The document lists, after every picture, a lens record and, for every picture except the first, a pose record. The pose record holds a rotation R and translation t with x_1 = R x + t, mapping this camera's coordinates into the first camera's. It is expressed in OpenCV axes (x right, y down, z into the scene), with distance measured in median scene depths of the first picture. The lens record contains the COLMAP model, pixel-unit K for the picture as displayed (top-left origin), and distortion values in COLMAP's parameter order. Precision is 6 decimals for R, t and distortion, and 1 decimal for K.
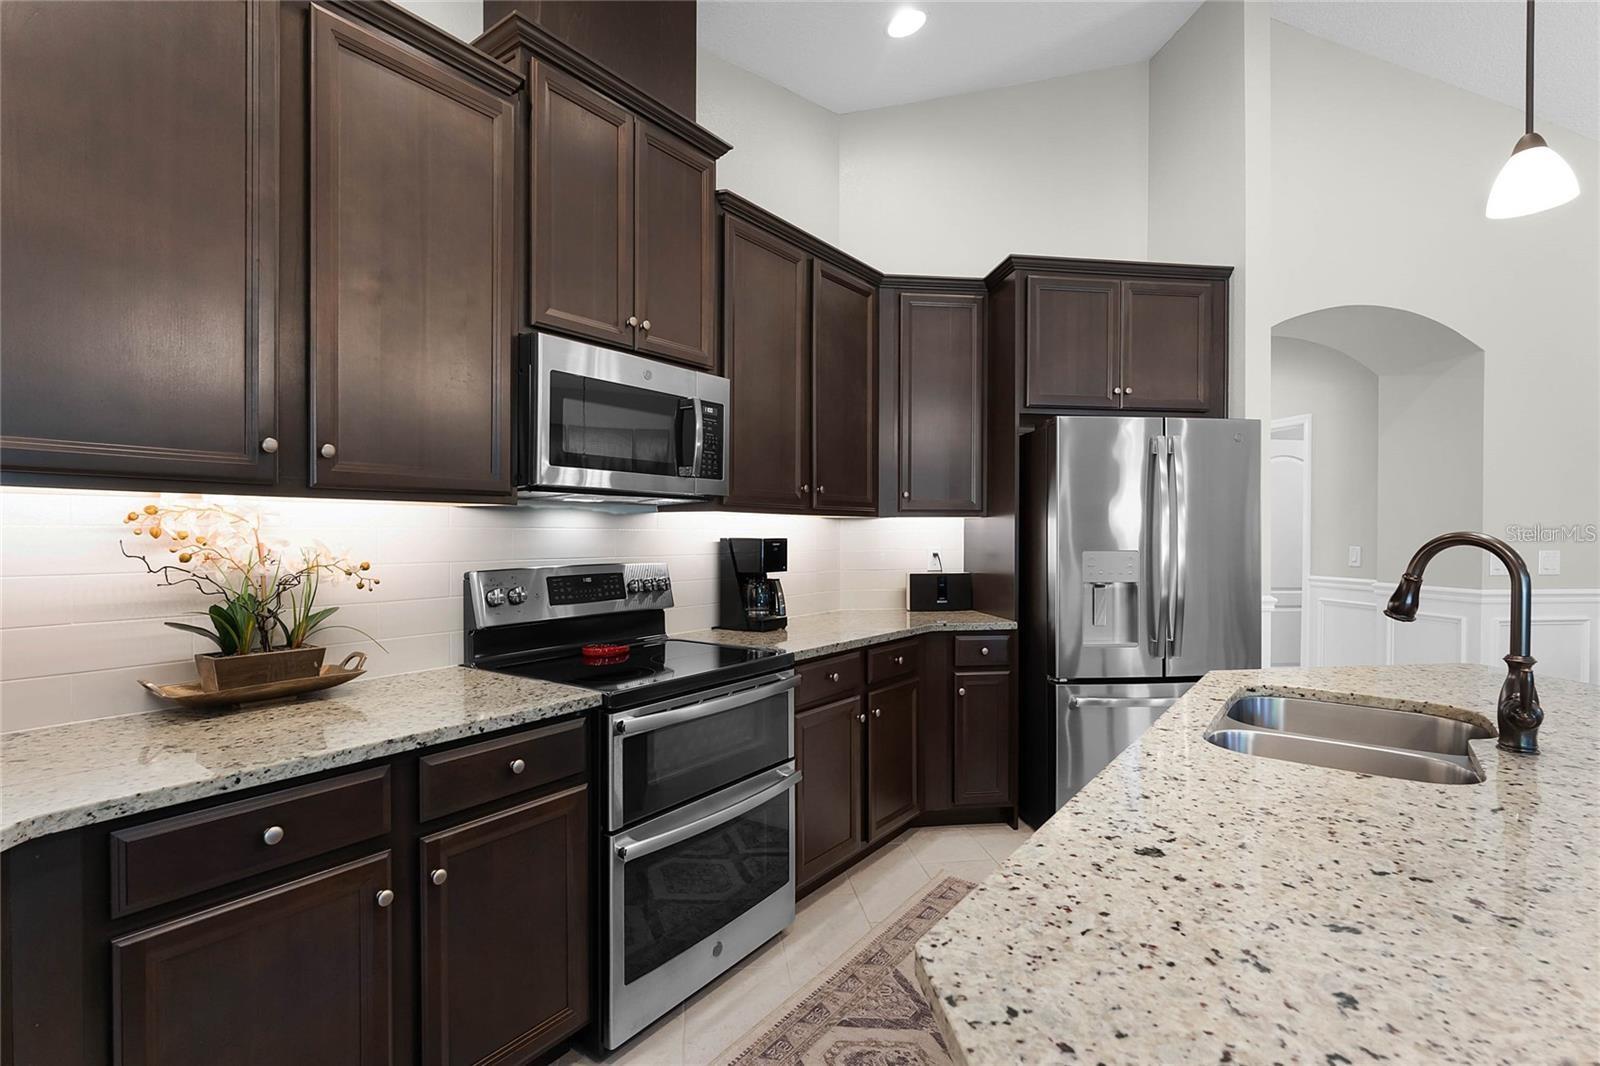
lens RADIAL K [[754.7, 0, 800.0], [0, 754.7, 533.0], [0, 0, 1]] dist [0.000944, 0.000249]
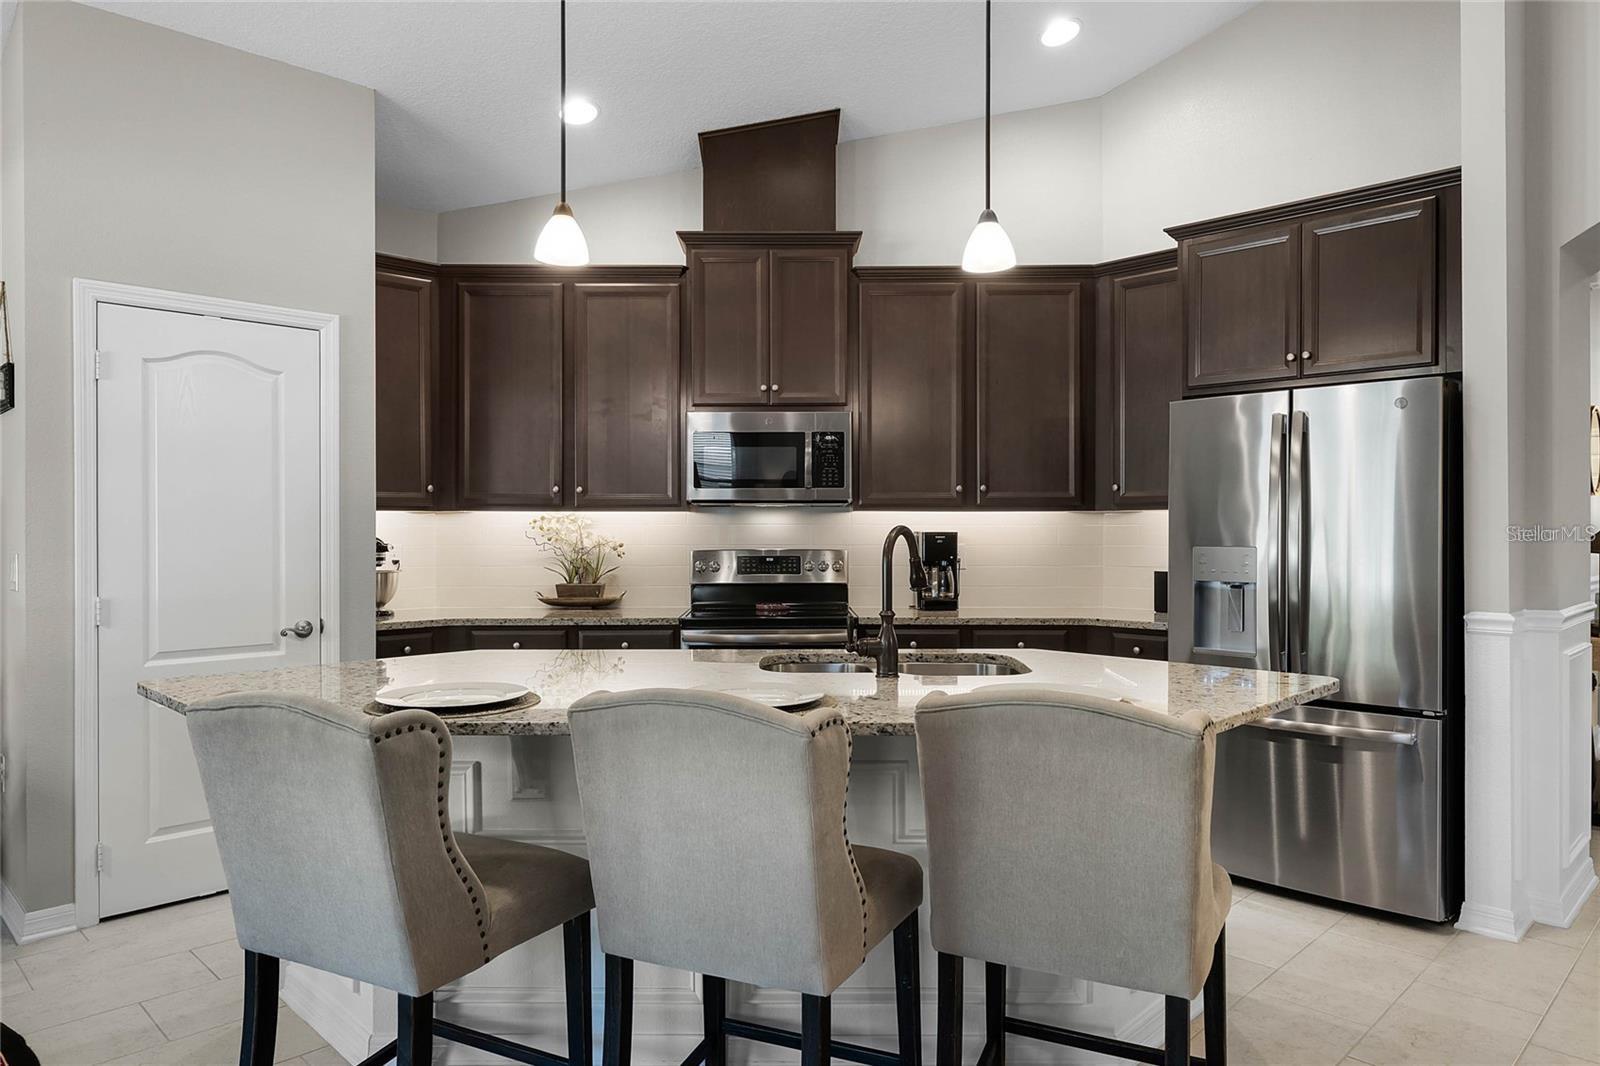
lens RADIAL K [[1038.9, 0, 792.3], [0, 1038.9, 528.7], [0, 0, 1]] dist [-0.001191, -0.002065]
pose [[0.597346, -0.002364, -0.801980, 1.512059], [0.002045, 0.999997, -0.001424, 0.004985], [0.801981, -0.000789, 0.597349, -0.201109]]
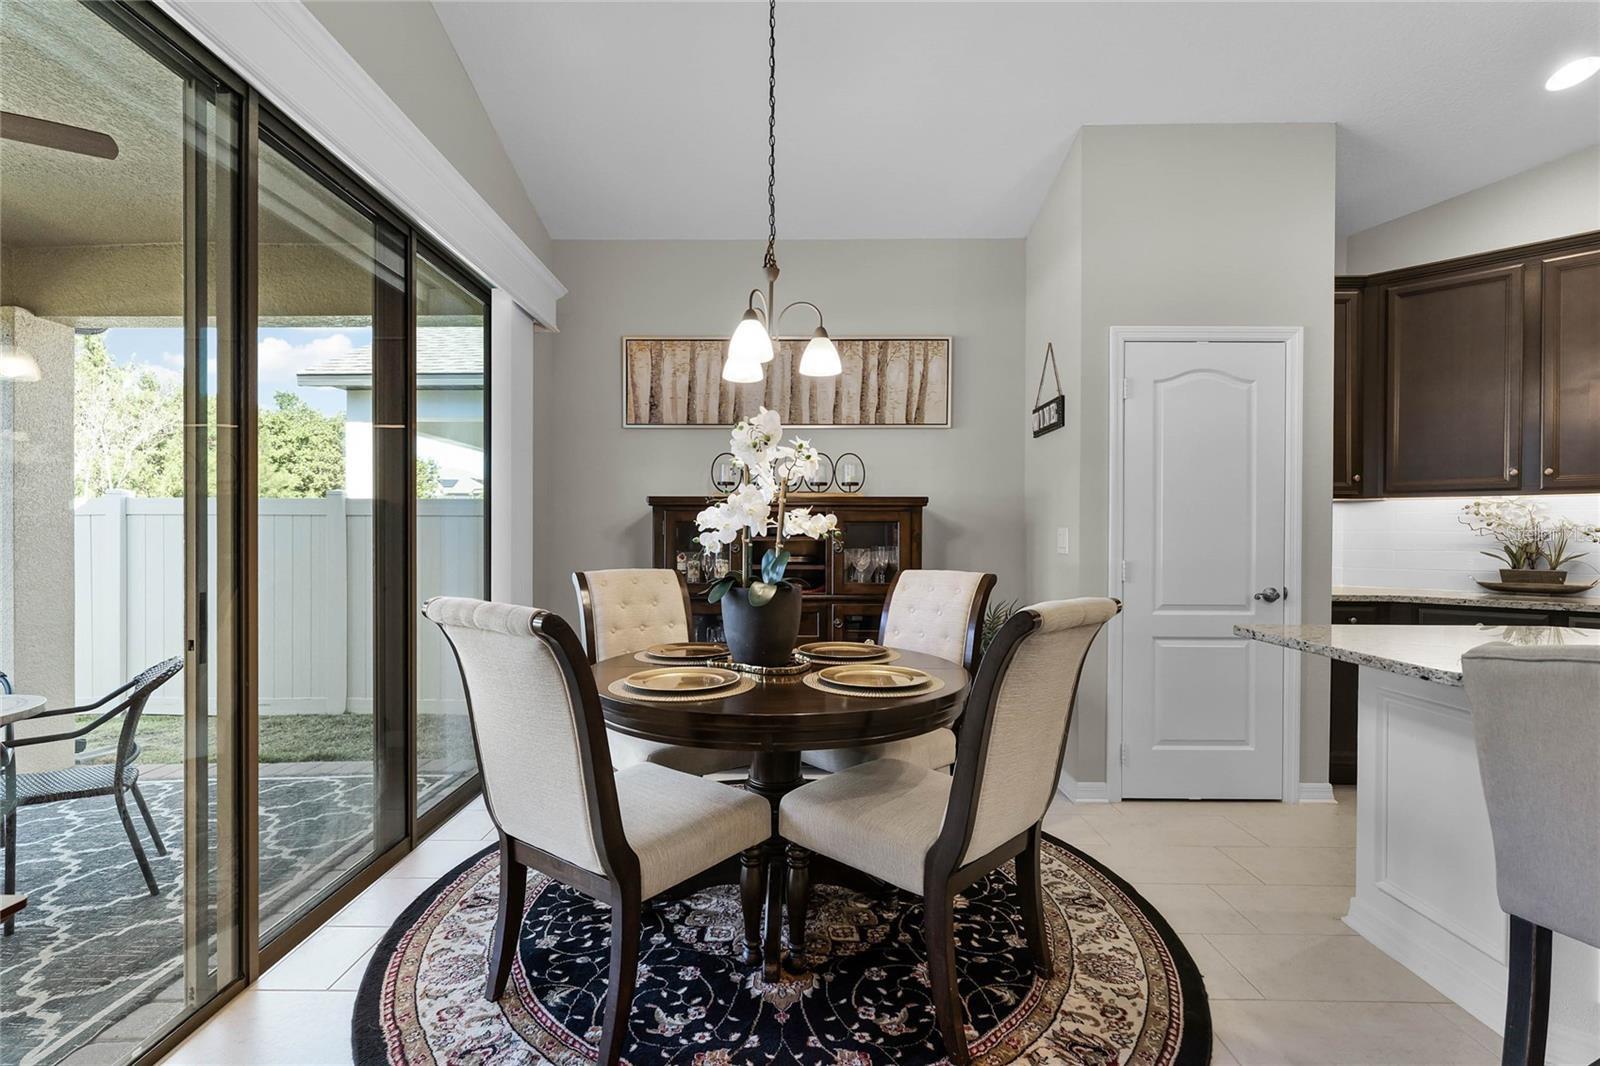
lens RADIAL K [[712.3, 0, 791.4], [0, 712.3, 539.4], [0, 0, 1]] dist [0.000468, -0.000174]
pose [[-0.150856, 0.002342, -0.988553, 1.172939], [-0.005913, 0.999977, 0.003271, 0.059758], [0.988538, 0.006339, -0.150839, -0.549558]]
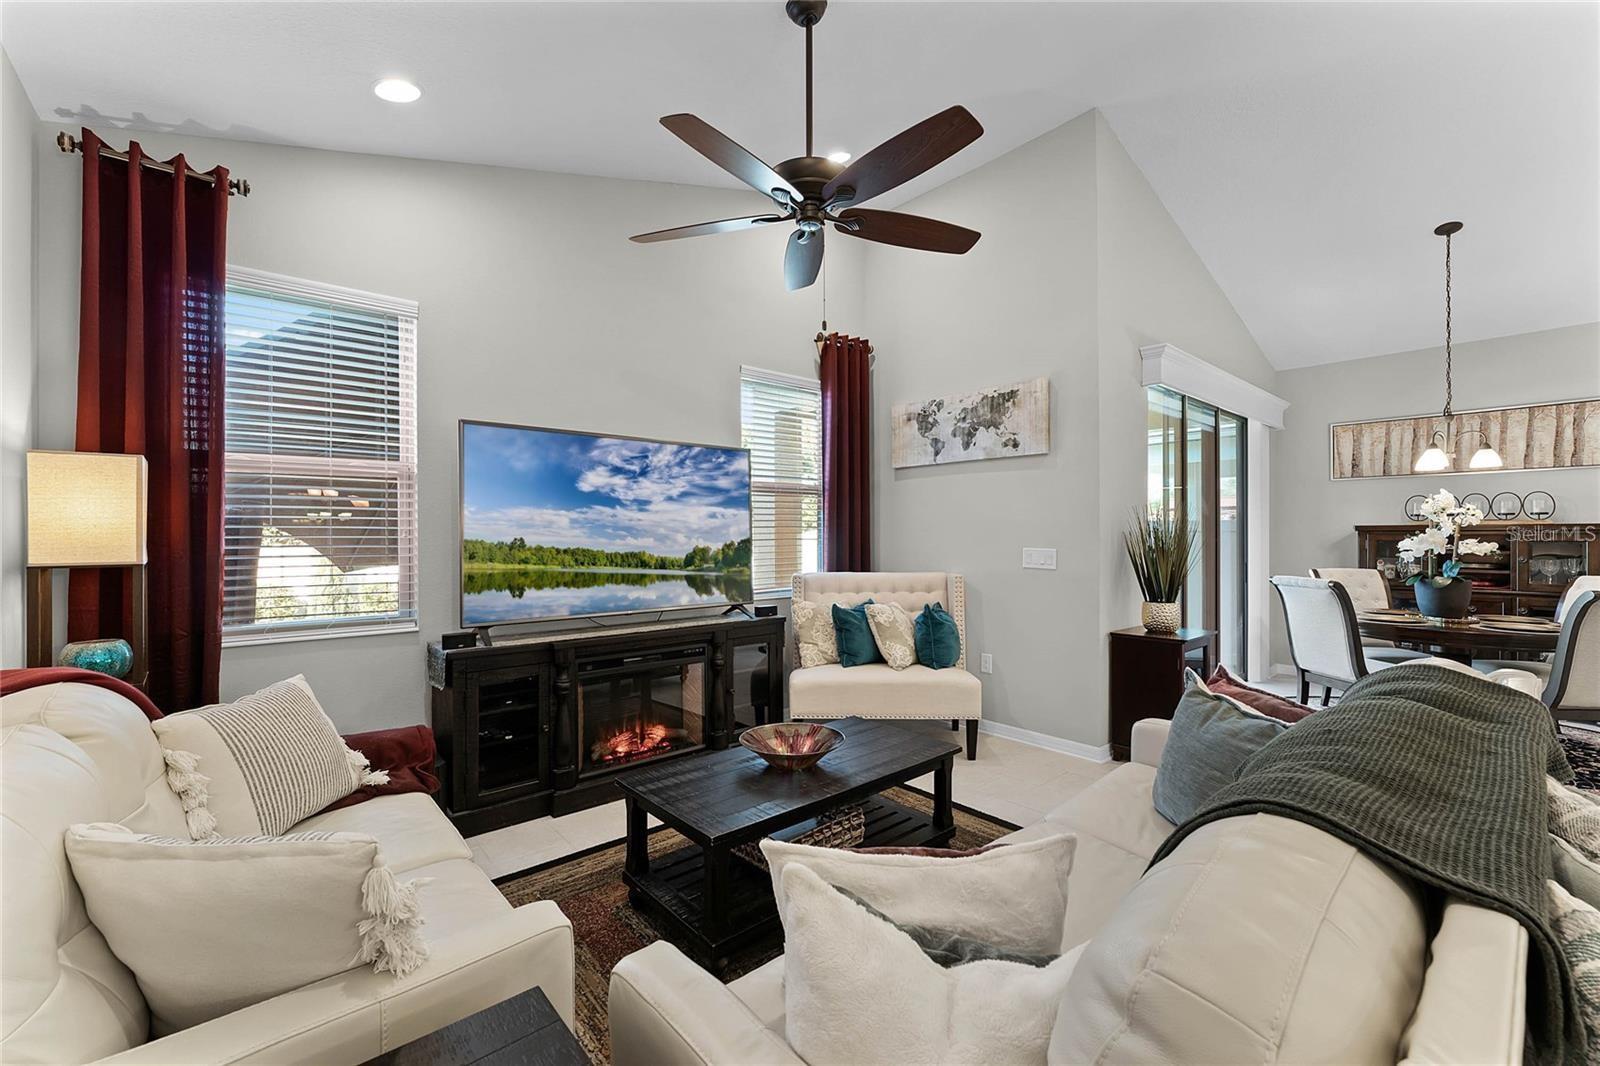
lens RADIAL K [[655.4, 0, 791.7], [0, 655.4, 534.7], [0, 0, 1]] dist [-0.005713, 0.000112]
pose [[-0.846918, -0.000902, -0.531723, 2.701395], [-0.002302, 0.999995, 0.001970, 0.006154], [0.531719, 0.002892, -0.846916, -0.164855]]
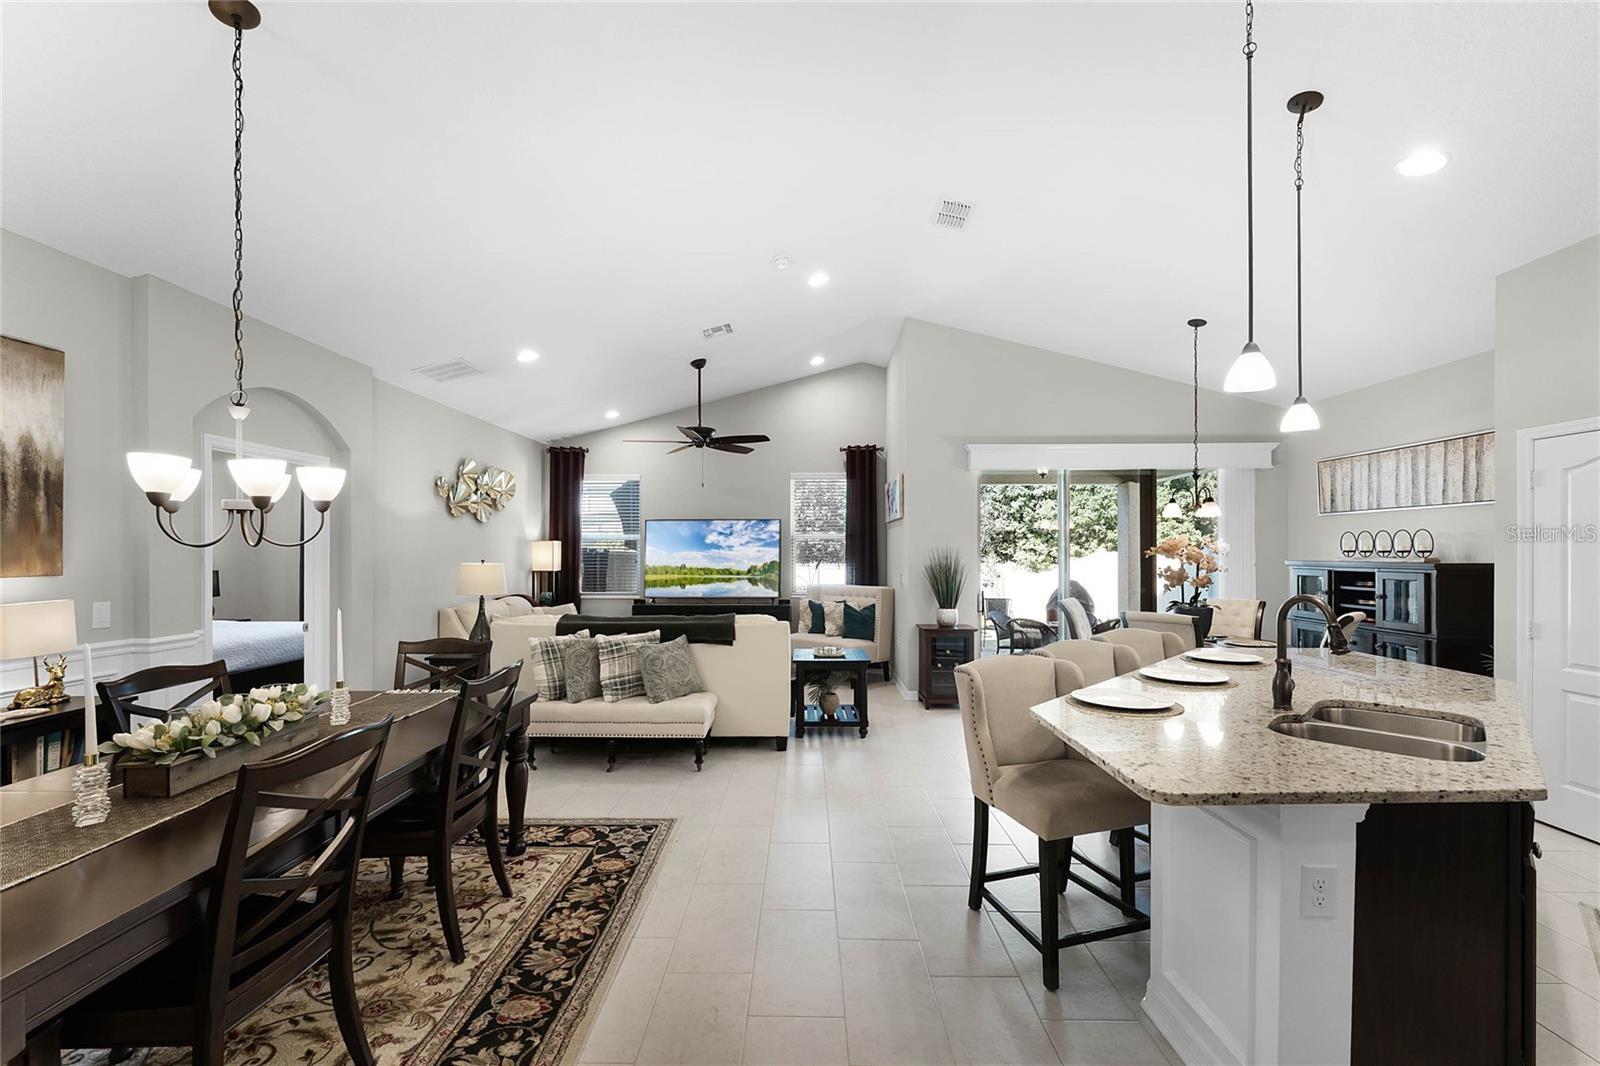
lens RADIAL K [[648.8, 0, 784.4], [0, 648.8, 550.9], [0, 0, 1]] dist [0.000493, 0.000328]
pose [[-0.985459, -0.002198, 0.169898, 1.184424], [-0.001552, 0.999991, 0.003932, -0.071347], [-0.169905, 0.003611, -0.985454, 1.755323]]
